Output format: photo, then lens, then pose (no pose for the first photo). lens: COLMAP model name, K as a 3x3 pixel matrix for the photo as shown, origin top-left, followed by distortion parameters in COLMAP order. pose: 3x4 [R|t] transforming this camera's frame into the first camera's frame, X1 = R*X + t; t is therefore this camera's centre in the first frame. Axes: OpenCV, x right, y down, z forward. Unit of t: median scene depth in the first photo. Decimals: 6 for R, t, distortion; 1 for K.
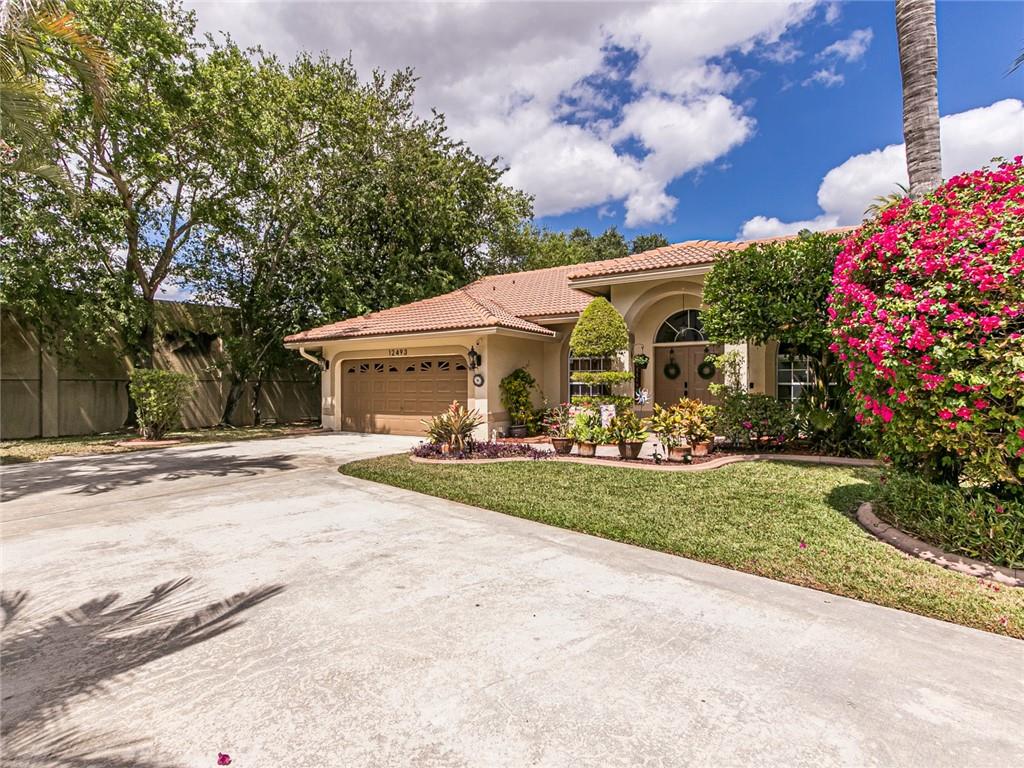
lens RADIAL K [[551.1, 0, 490.4], [0, 551.1, 384.4], [0, 0, 1]] dist [0.004312, -0.000240]
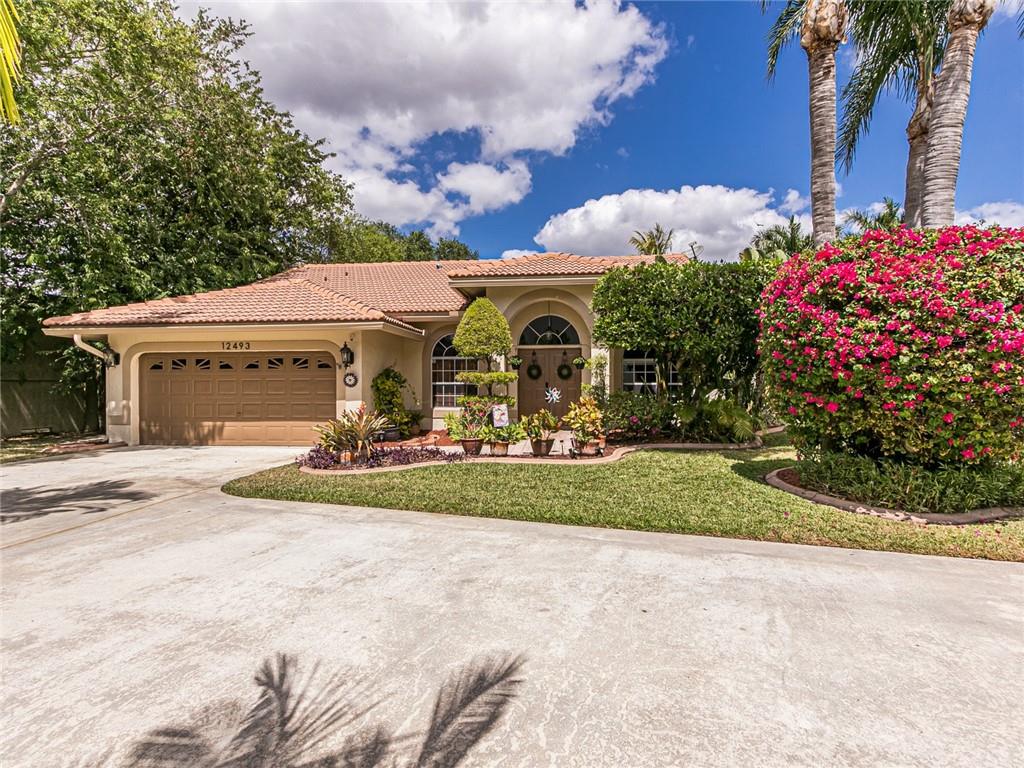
lens RADIAL K [[550.7, 0, 512.0], [0, 550.7, 384.0], [0, 0, 1]] dist [0.005807, -0.000843]
pose [[0.877981, 0.000411, 0.478695, -0.270272], [0.000508, 0.999998, -0.001792, 0.001319], [-0.478695, 0.001817, 0.877980, 0.101482]]
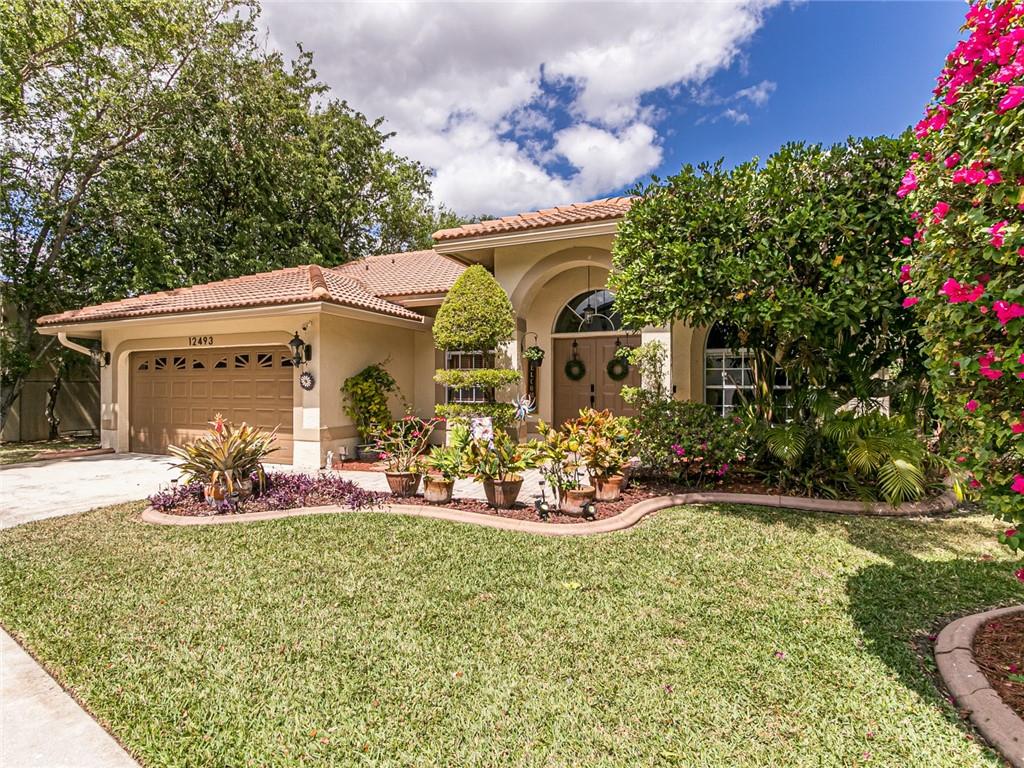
lens RADIAL K [[512.5, 0, 515.7], [0, 512.5, 384.6], [0, 0, 1]] dist [0.005073, -0.000112]
pose [[0.984091, 0.002663, 0.177648, 0.149559], [-0.002087, 0.999992, -0.003431, -0.001486], [-0.177655, 0.003005, 0.984088, 0.386034]]
